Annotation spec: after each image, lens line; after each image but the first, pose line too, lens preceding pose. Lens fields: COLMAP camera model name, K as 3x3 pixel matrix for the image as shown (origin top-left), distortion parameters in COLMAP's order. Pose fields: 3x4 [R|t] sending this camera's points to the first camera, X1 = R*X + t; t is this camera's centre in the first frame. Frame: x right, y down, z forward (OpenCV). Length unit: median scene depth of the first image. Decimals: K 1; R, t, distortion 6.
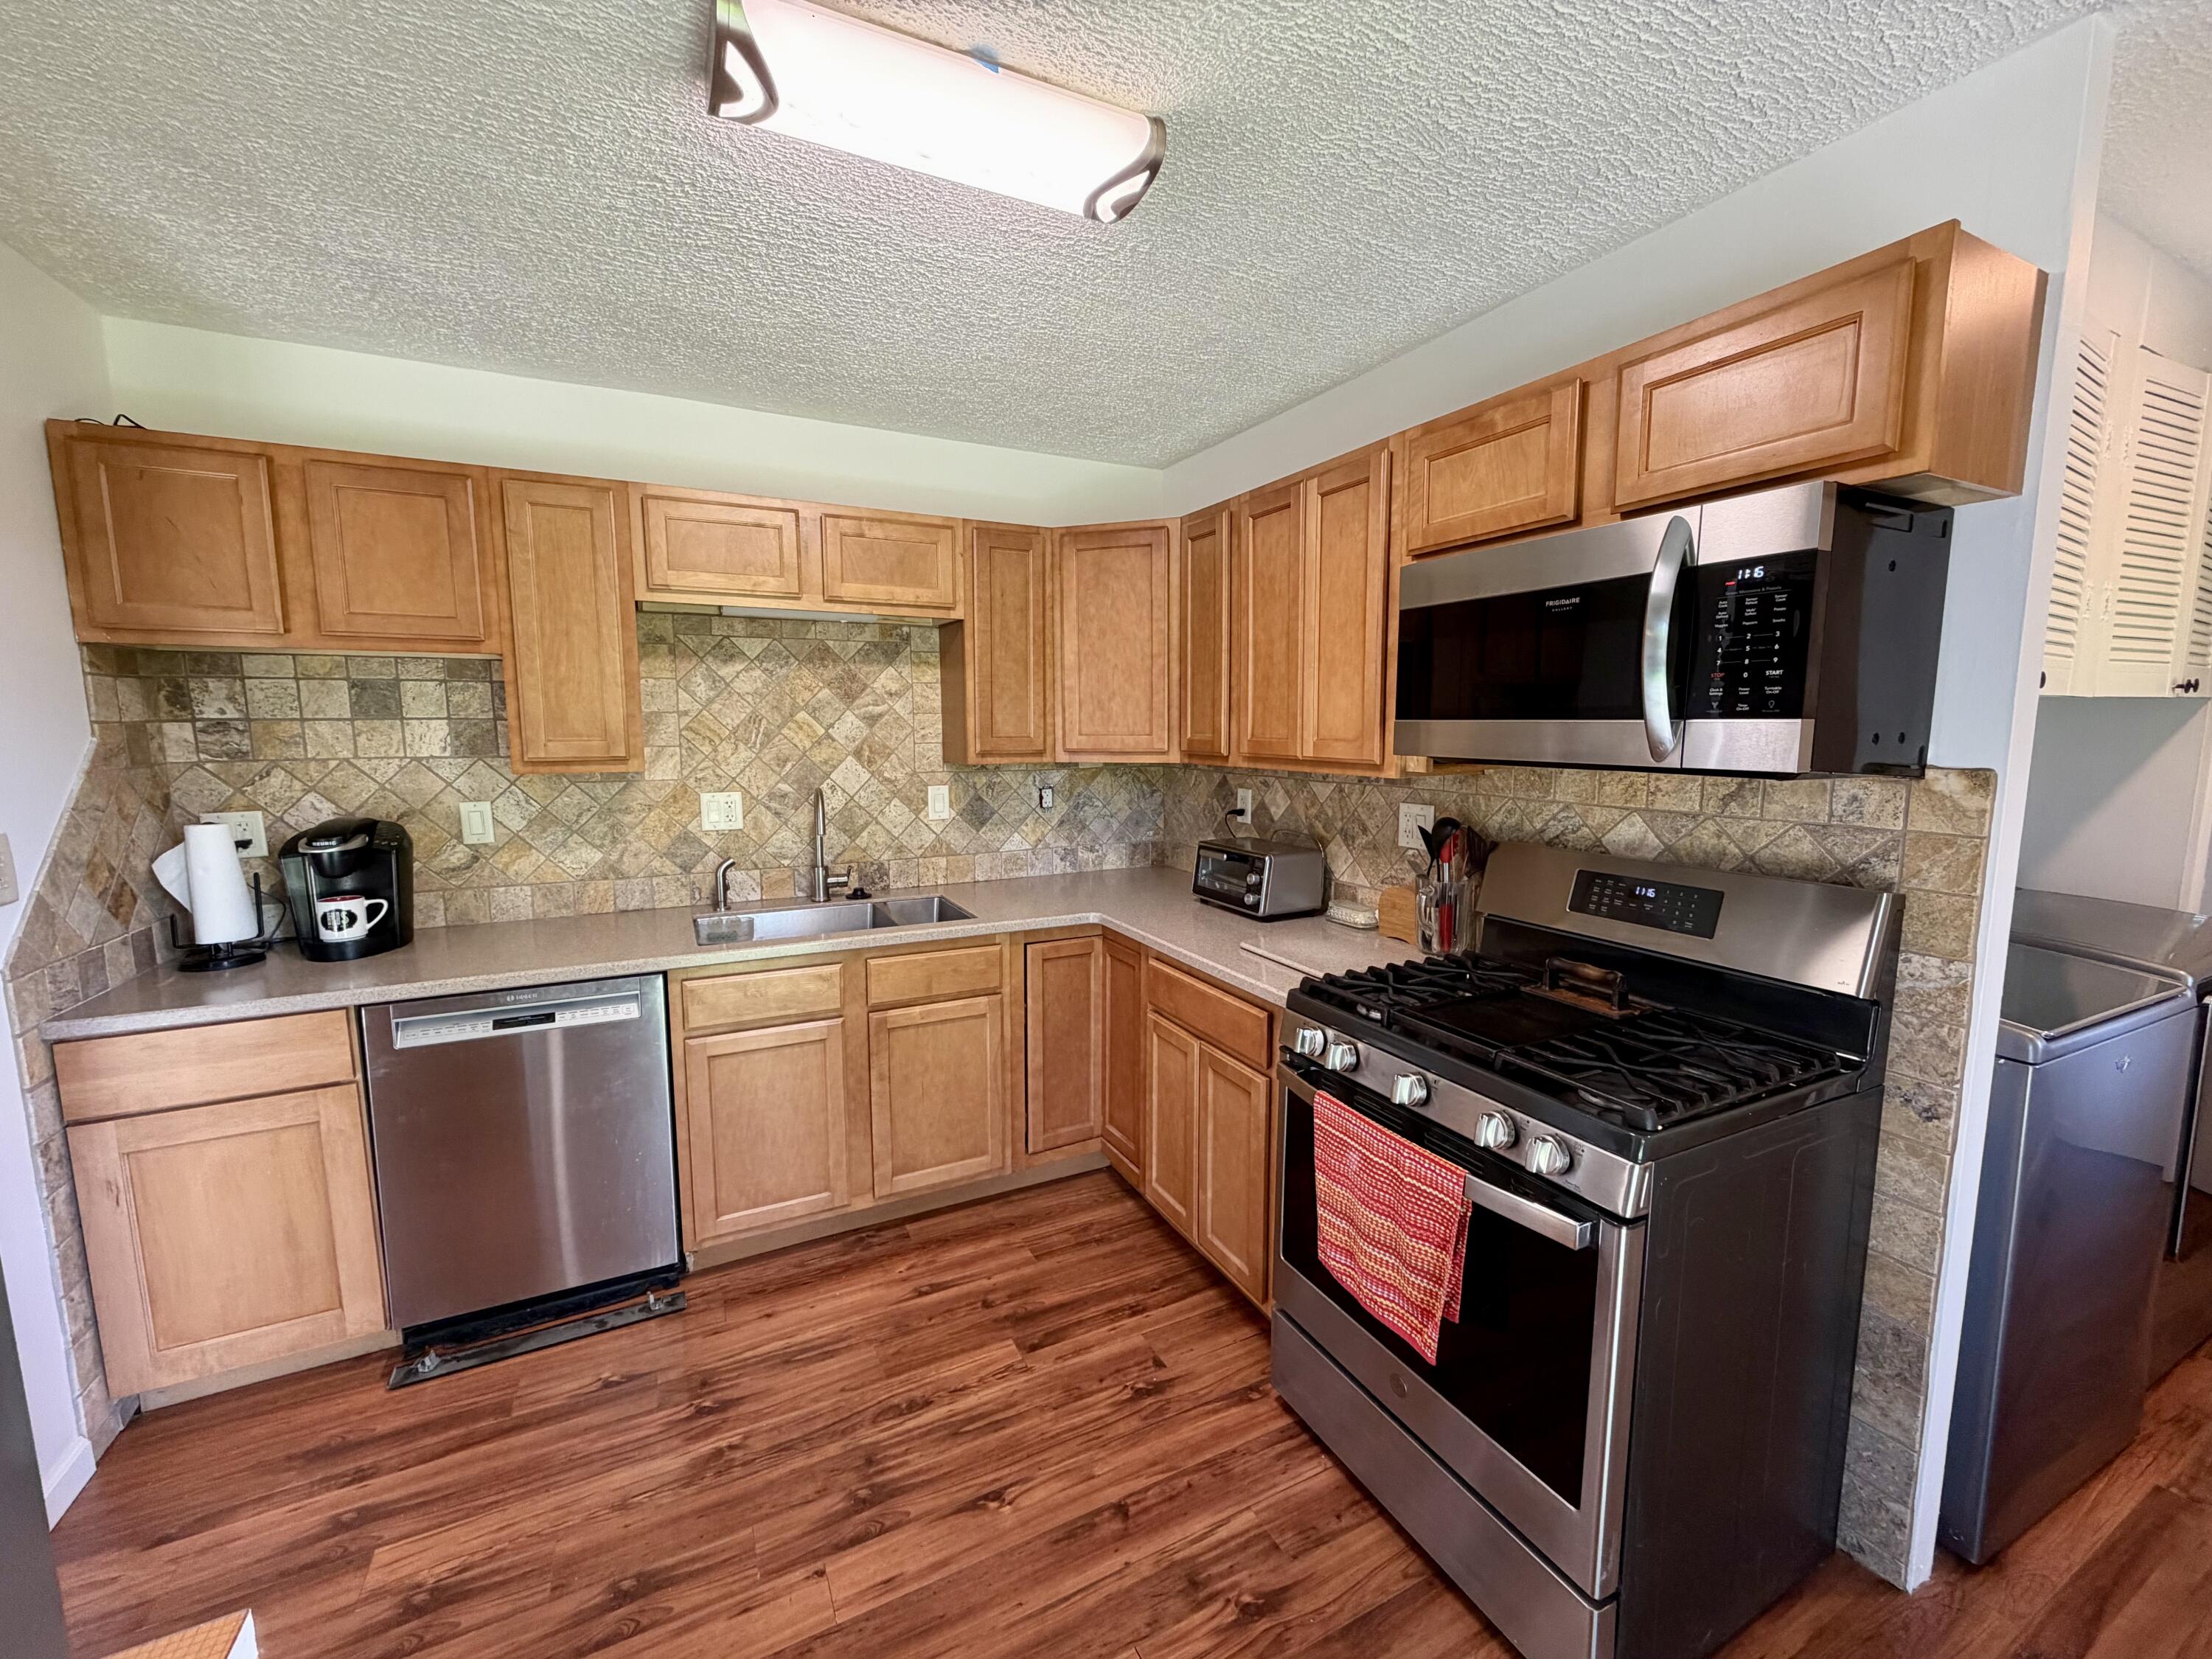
lens RADIAL K [[881.2, 0, 1100.6], [0, 881.2, 827.6], [0, 0, 1]] dist [0.001041, -0.000223]
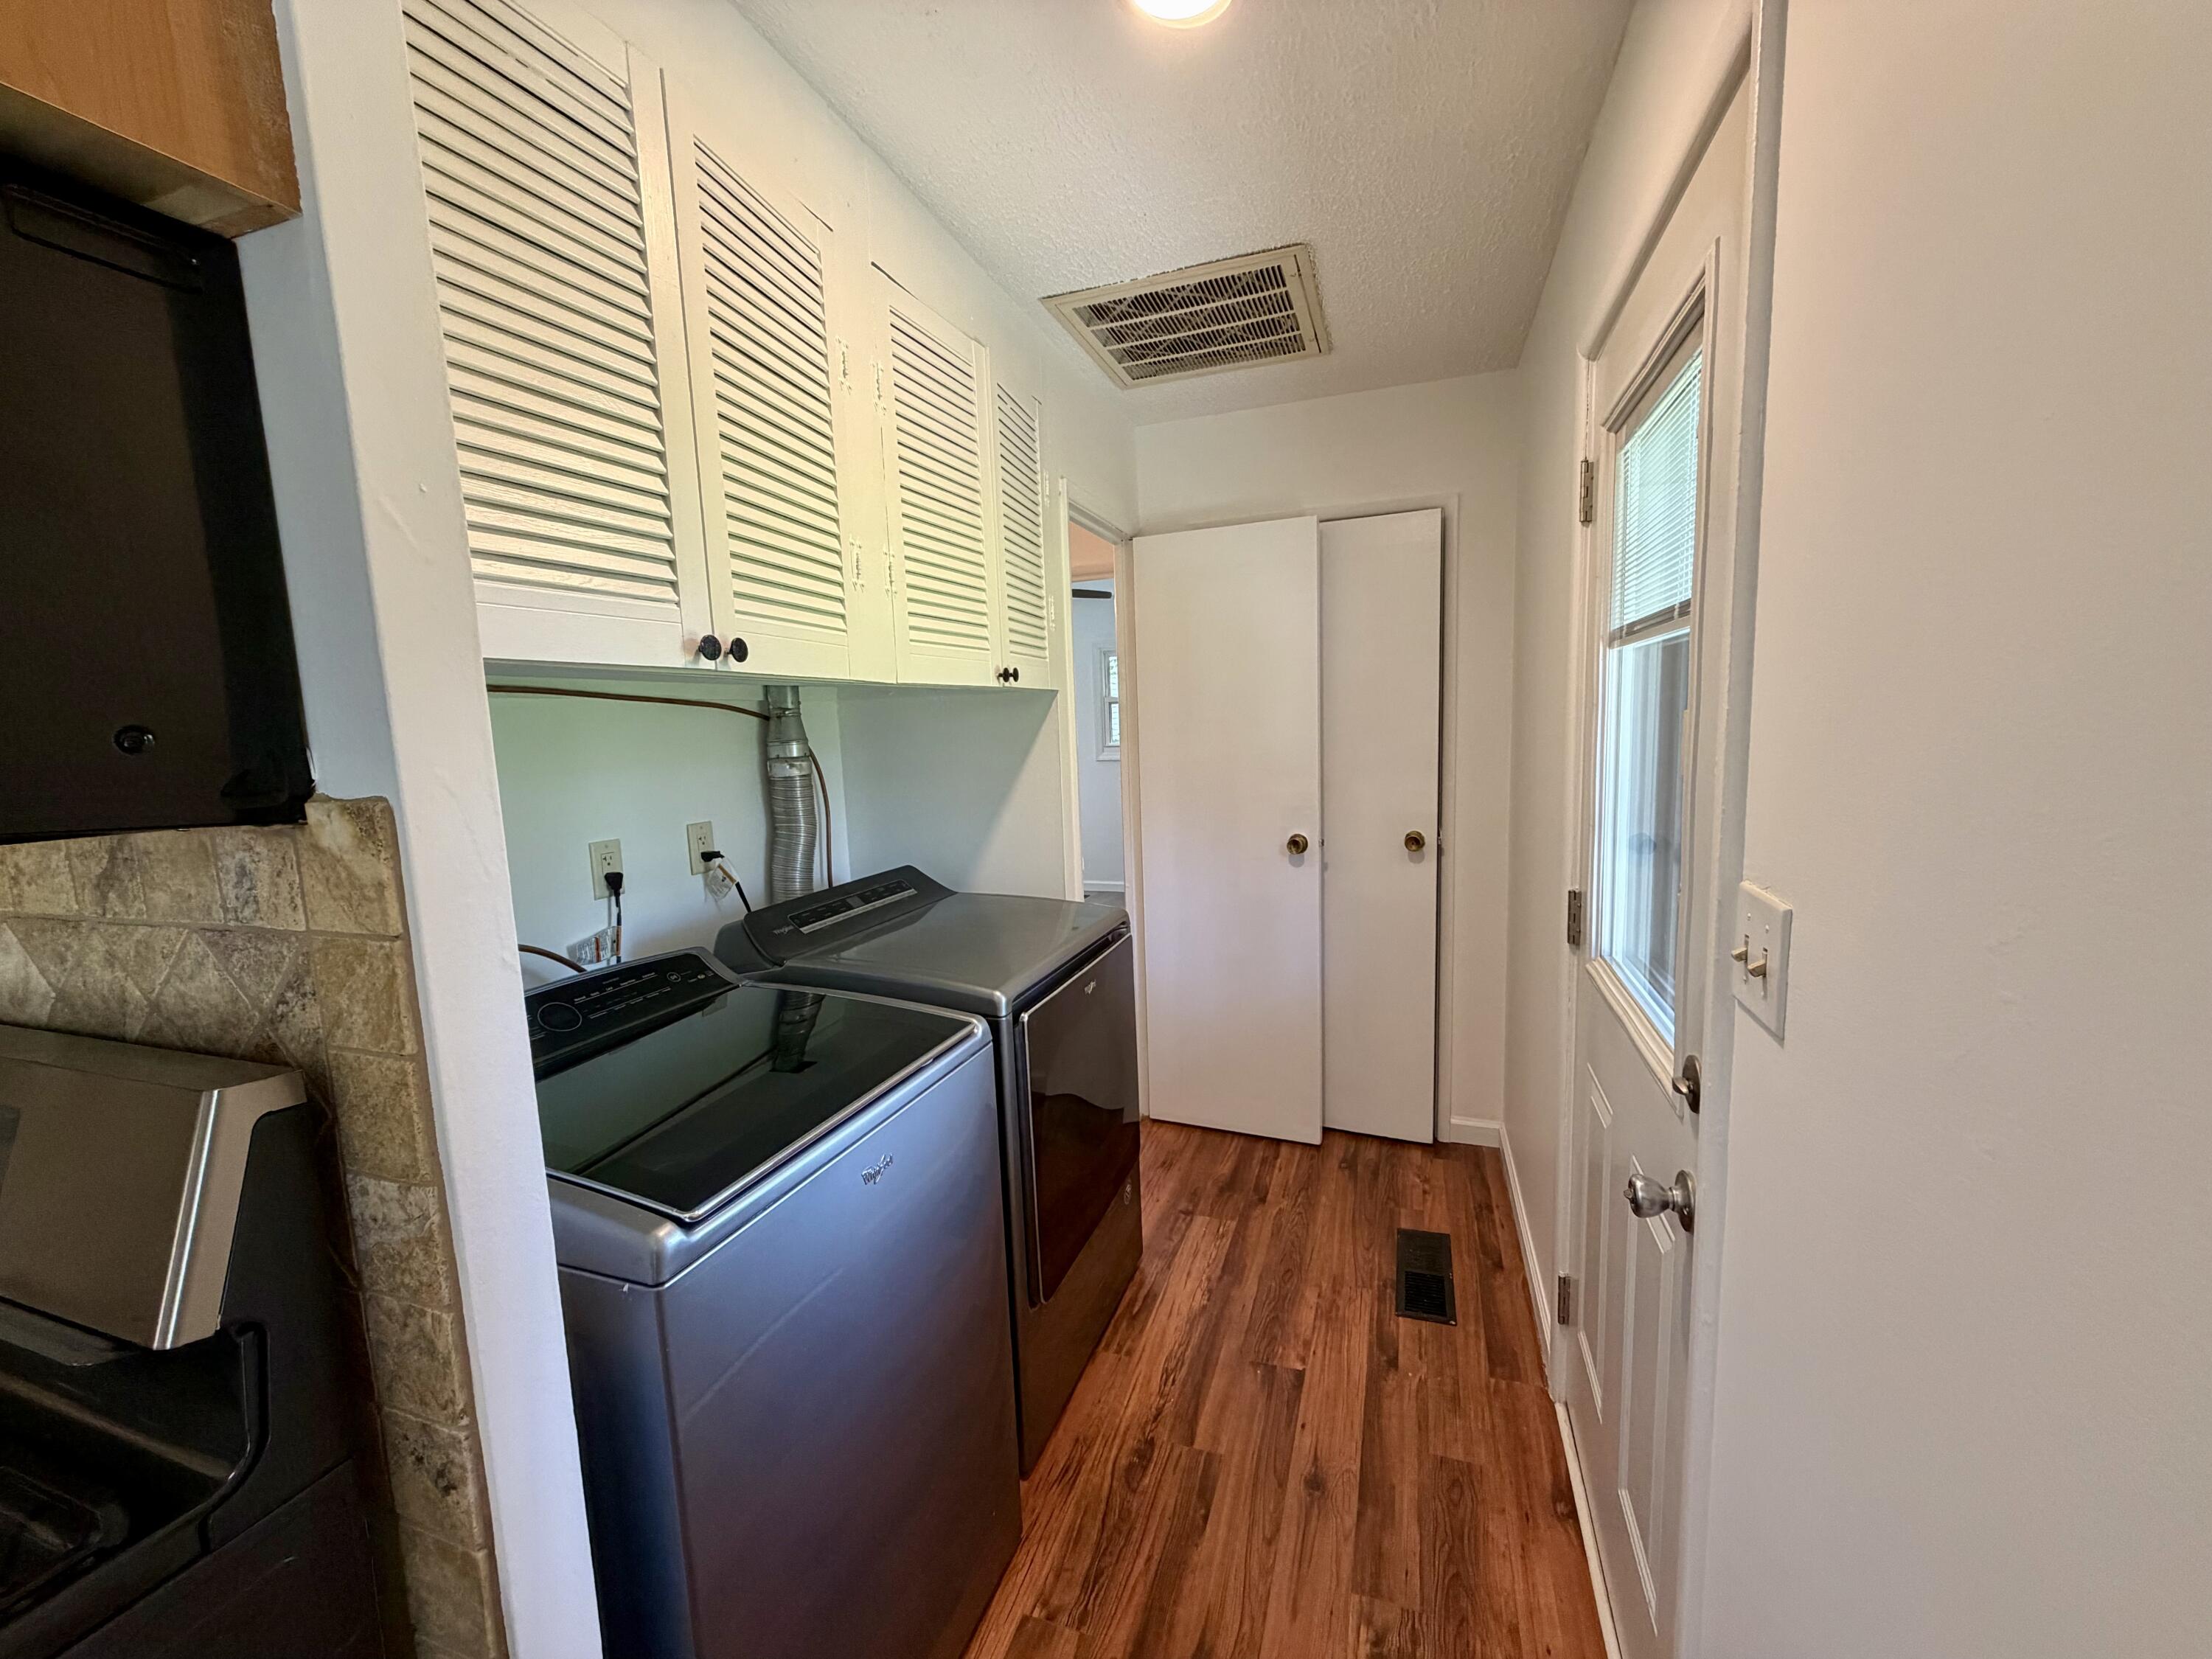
lens RADIAL K [[881.2, 0, 1100.6], [0, 881.2, 827.6], [0, 0, 1]] dist [0.001041, -0.000223]
pose [[0.719181, -0.104023, 0.686992, 0.524559], [0.116645, 0.992773, 0.028214, -0.009717], [-0.684962, 0.059843, 0.726117, 0.205934]]
